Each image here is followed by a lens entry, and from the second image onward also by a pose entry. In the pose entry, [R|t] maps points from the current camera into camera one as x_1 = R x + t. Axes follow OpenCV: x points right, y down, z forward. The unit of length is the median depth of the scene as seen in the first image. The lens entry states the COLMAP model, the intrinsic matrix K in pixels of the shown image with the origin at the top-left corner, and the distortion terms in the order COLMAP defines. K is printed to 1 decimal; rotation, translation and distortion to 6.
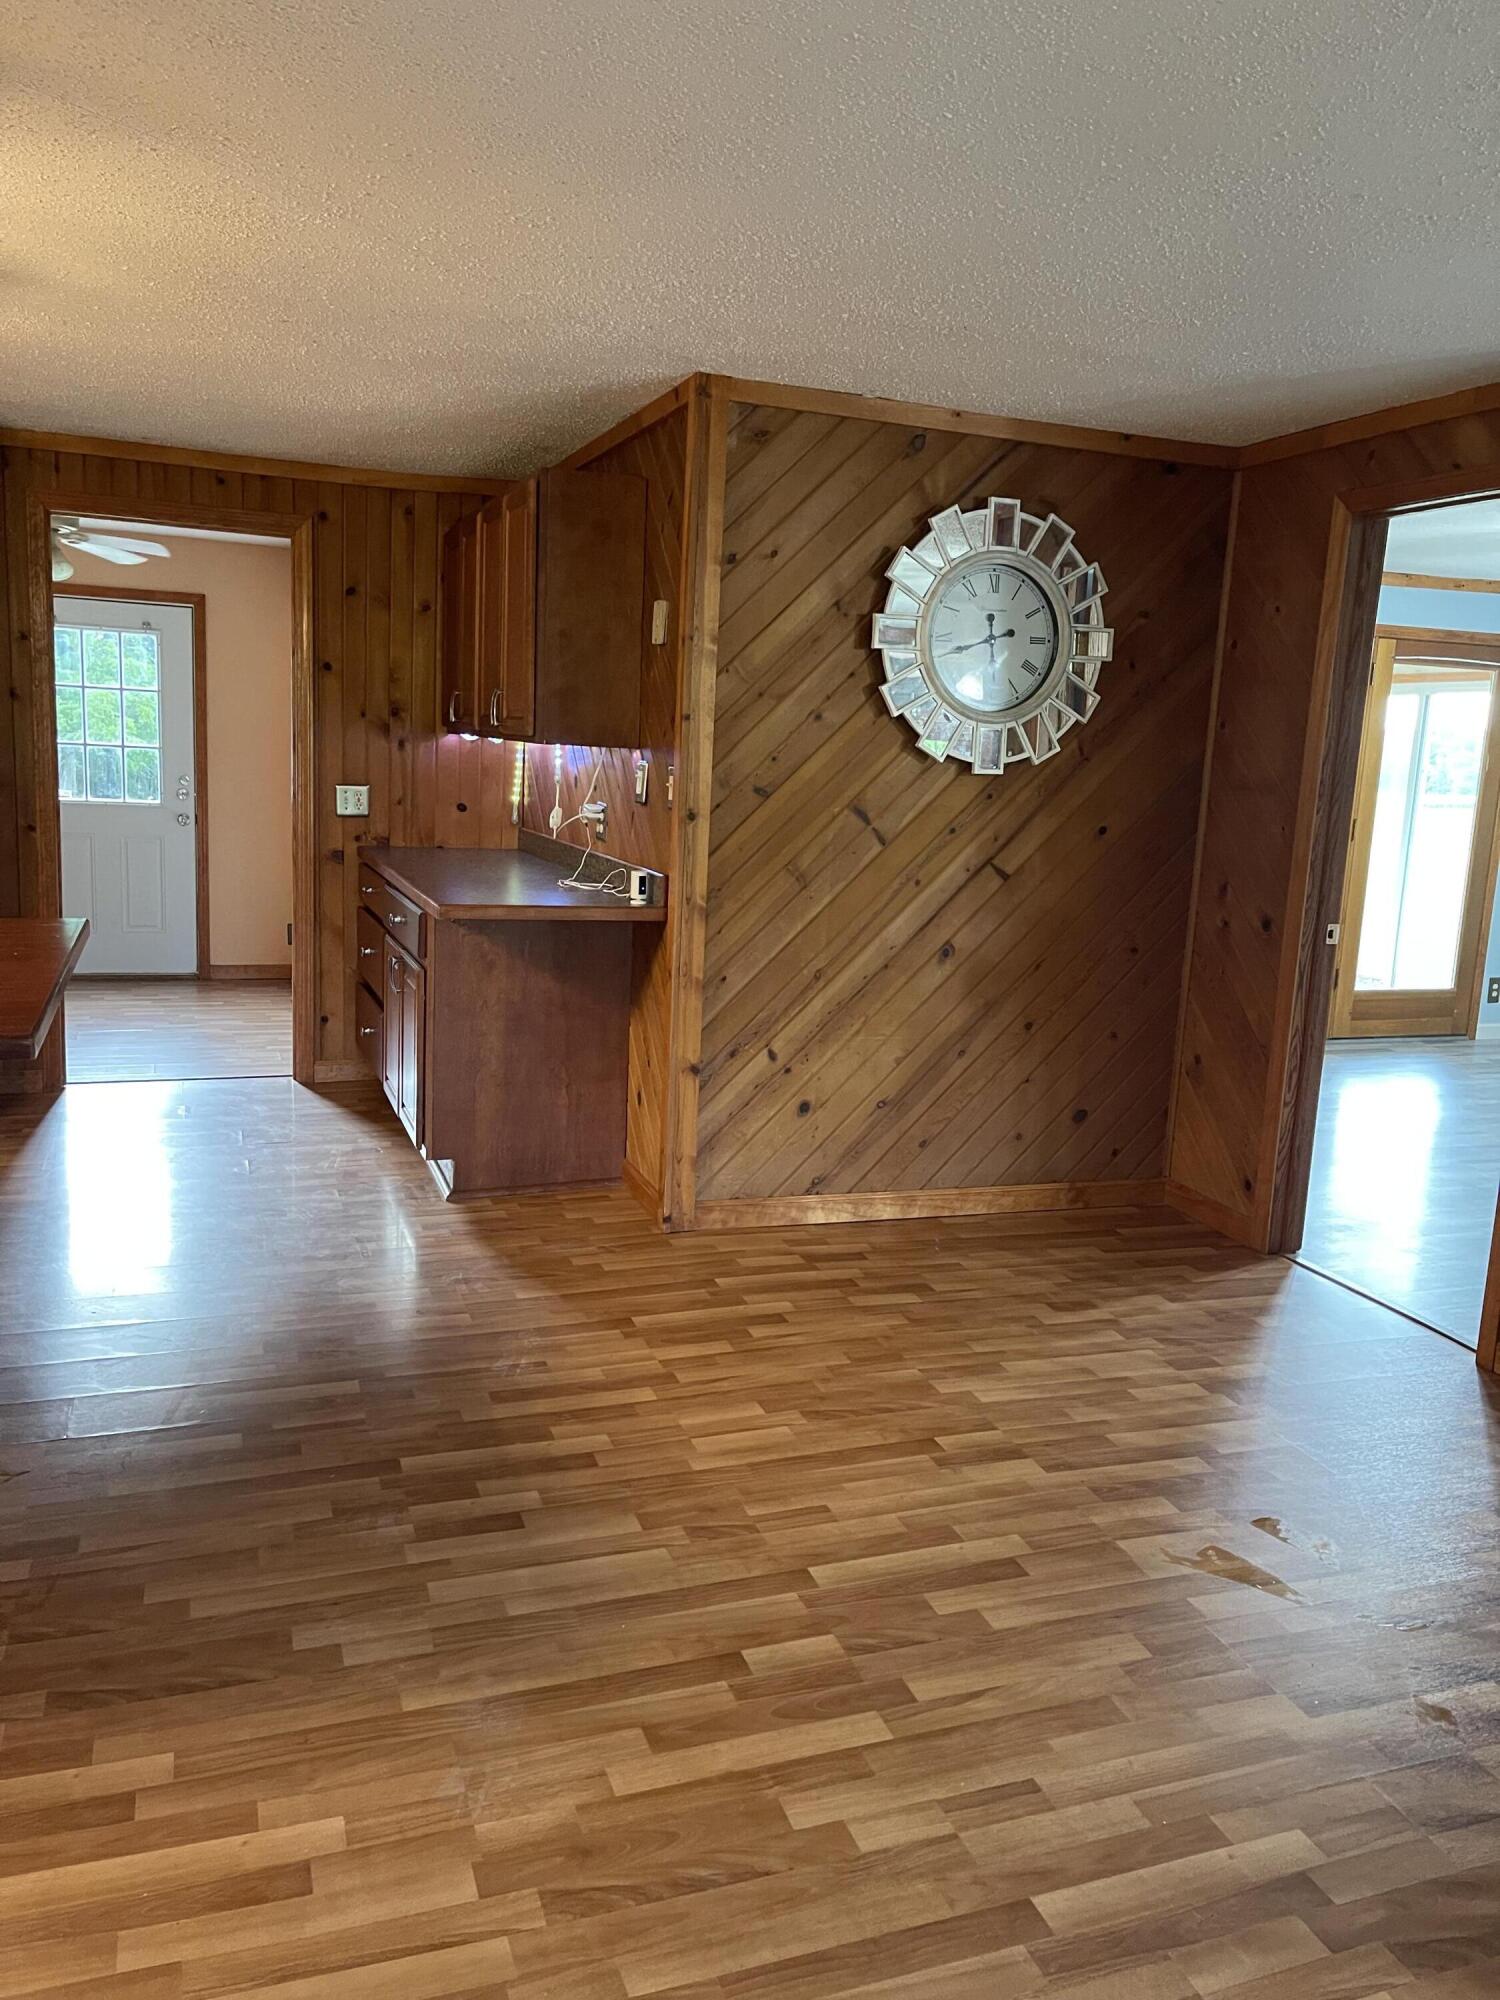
lens RADIAL K [[1499.6, 0, 750.0], [0, 1499.6, 1000.0], [0, 0, 1]] dist [0.078414, -0.105825]
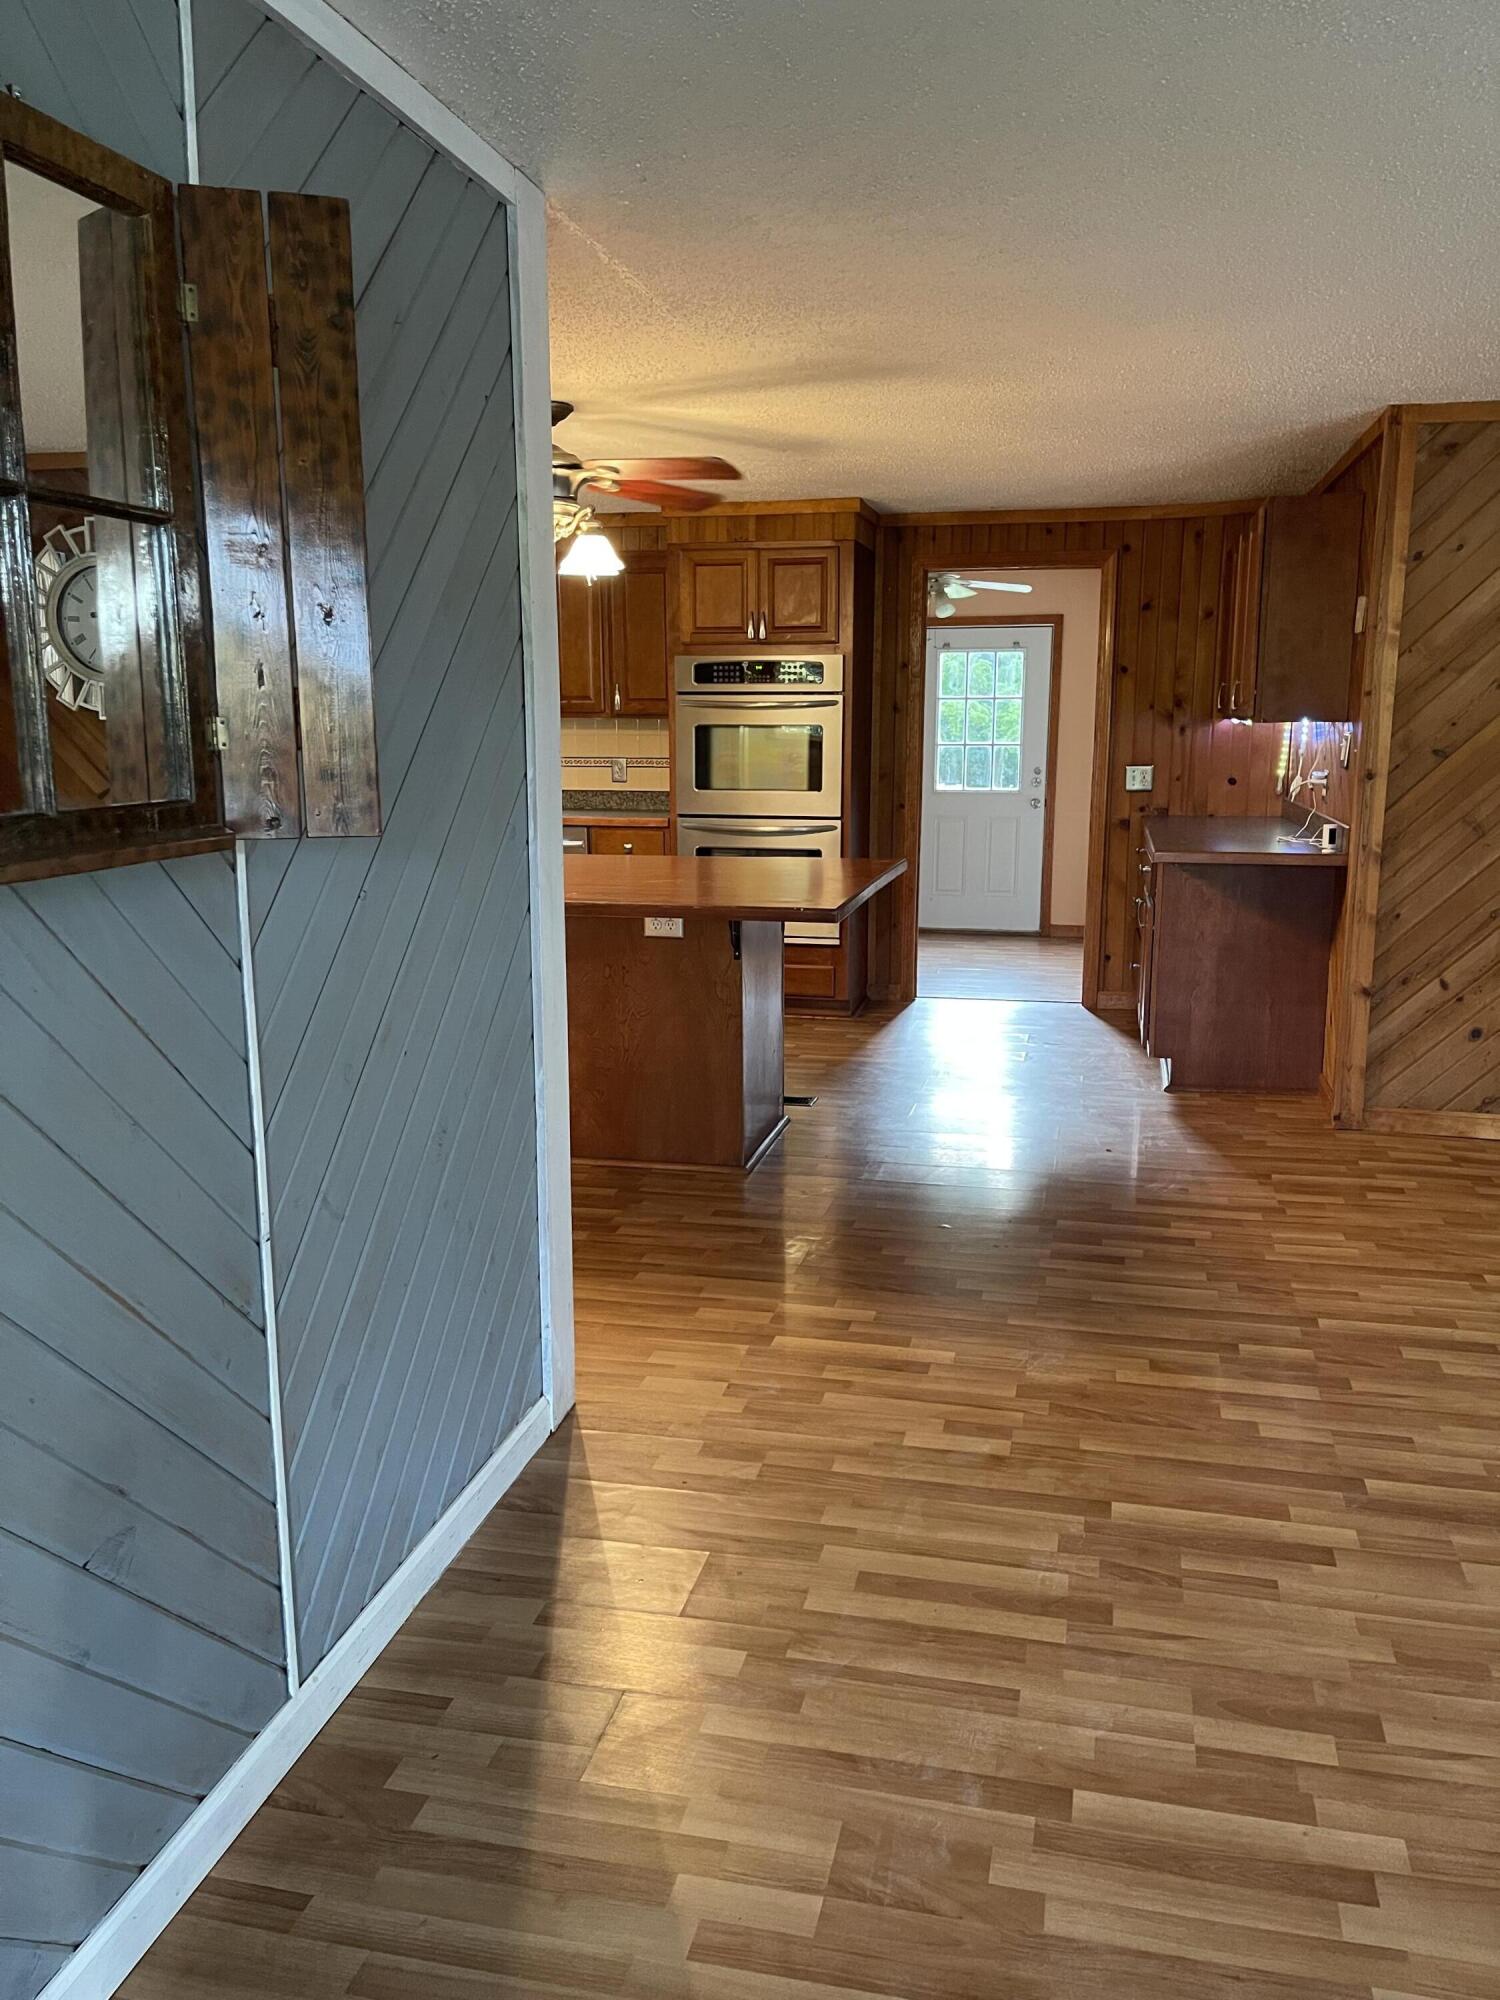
lens RADIAL K [[1505.6, 0, 756.2], [0, 1505.6, 1012.1], [0, 0, 1]] dist [0.074420, -0.105083]
pose [[0.835968, 0.057365, -0.545771, 0.211063], [-0.052076, 0.998326, 0.025166, 0.055978], [0.546301, 0.007384, 0.837556, -0.258555]]
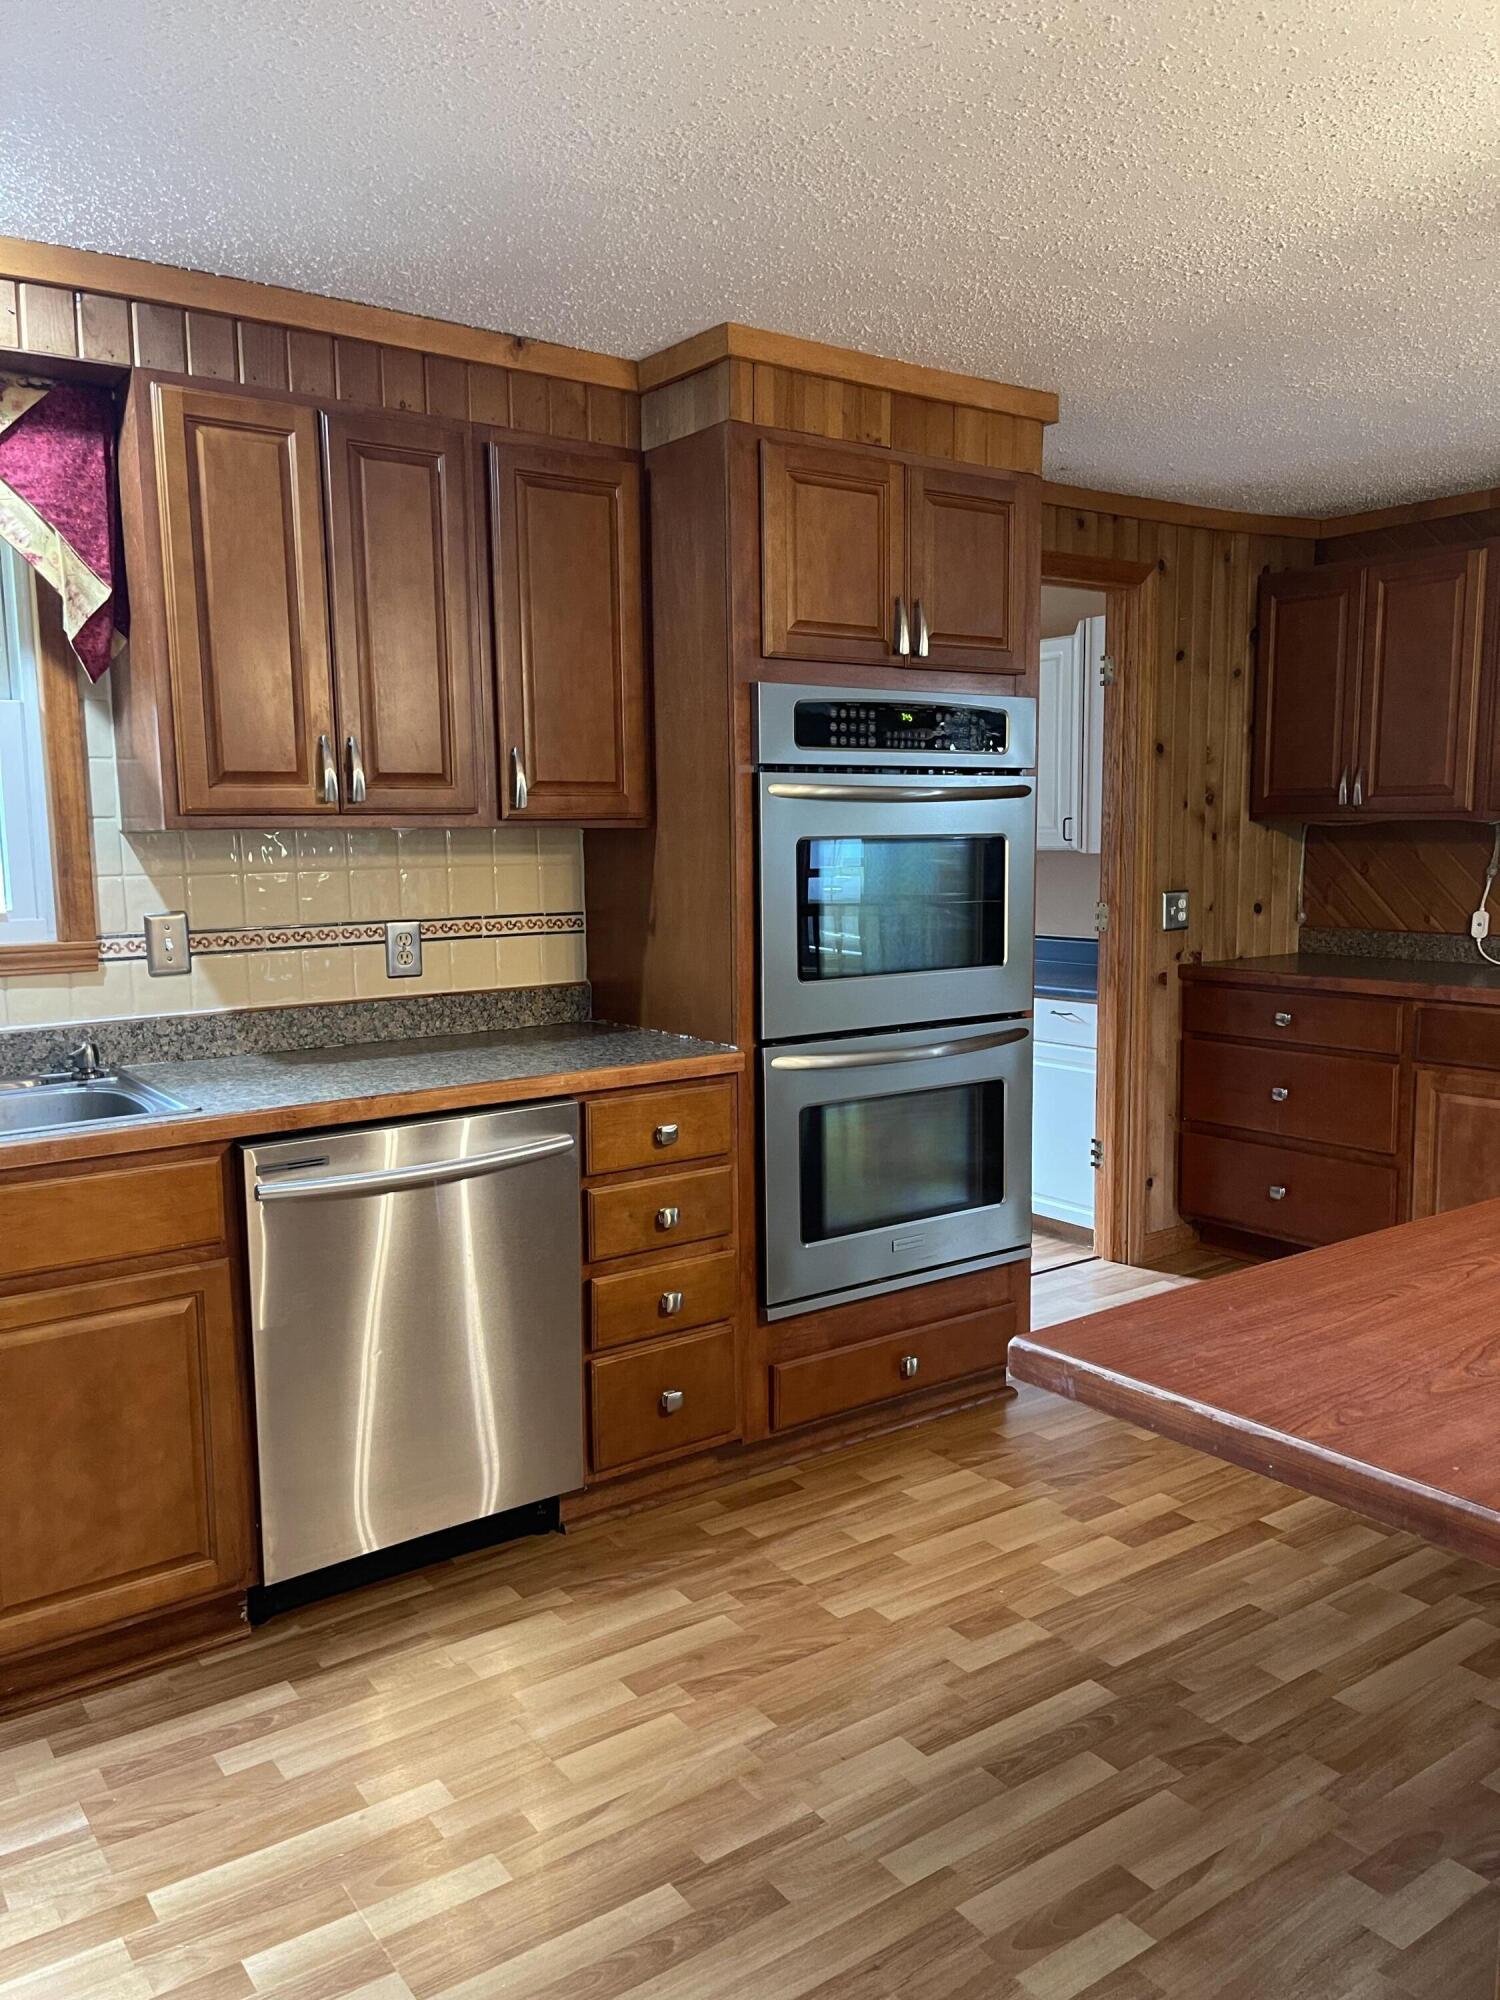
lens RADIAL K [[1505.6, 0, 756.2], [0, 1505.6, 1012.1], [0, 0, 1]] dist [0.074420, -0.105083]
pose [[0.961785, -0.091904, 0.257922, -0.937585], [0.102781, 0.994282, -0.028977, -0.103711], [-0.253784, 0.054379, 0.965731, 0.366259]]
